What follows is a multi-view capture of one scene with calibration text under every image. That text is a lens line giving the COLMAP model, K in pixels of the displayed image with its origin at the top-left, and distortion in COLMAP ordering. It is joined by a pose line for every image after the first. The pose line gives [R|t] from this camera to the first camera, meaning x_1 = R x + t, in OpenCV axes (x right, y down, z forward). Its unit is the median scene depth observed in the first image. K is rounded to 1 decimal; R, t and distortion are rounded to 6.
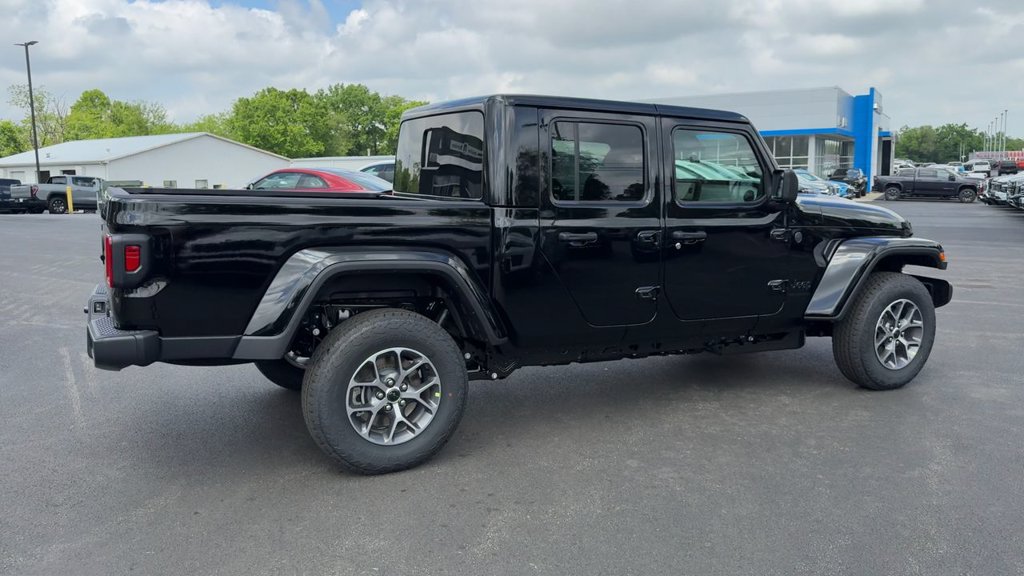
lens RADIAL K [[822.0, 0, 549.3], [0, 822.0, 264.2], [0, 0, 1]] dist [0.144017, -0.280794]
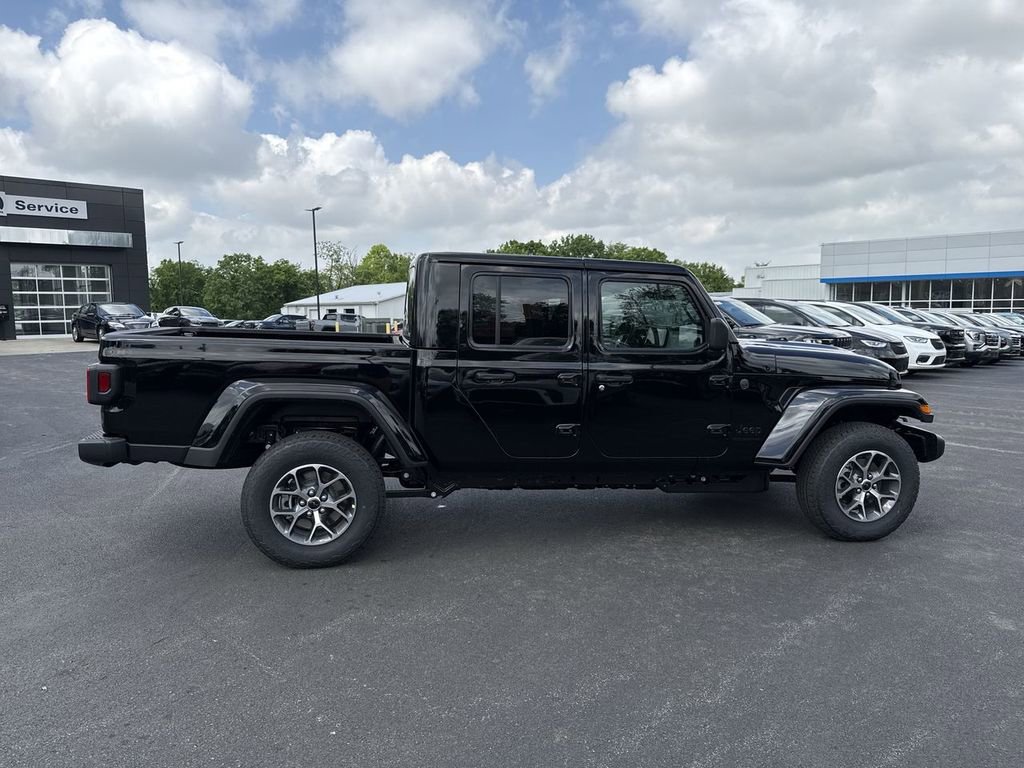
lens RADIAL K [[745.0, 0, 541.5], [0, 745.0, 360.5], [0, 0, 1]] dist [0.074559, -0.075468]
pose [[0.954767, 0.026683, -0.296155, 0.316271], [-0.039752, 0.998479, -0.038195, -0.014910], [0.294685, 0.048240, 0.954376, 0.033220]]
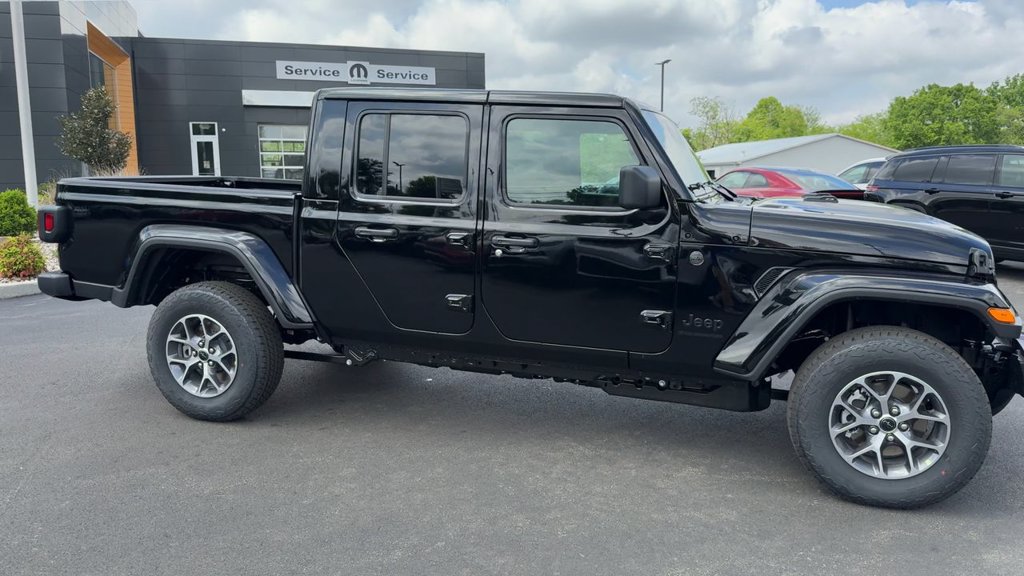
lens RADIAL K [[822.0, 0, 549.3], [0, 822.0, 264.2], [0, 0, 1]] dist [0.144017, -0.280794]
pose [[0.697697, 0.088990, -0.710844, 0.695778], [-0.089822, 0.995291, 0.036438, -0.040056], [0.710740, 0.038427, 0.702405, 0.365610]]
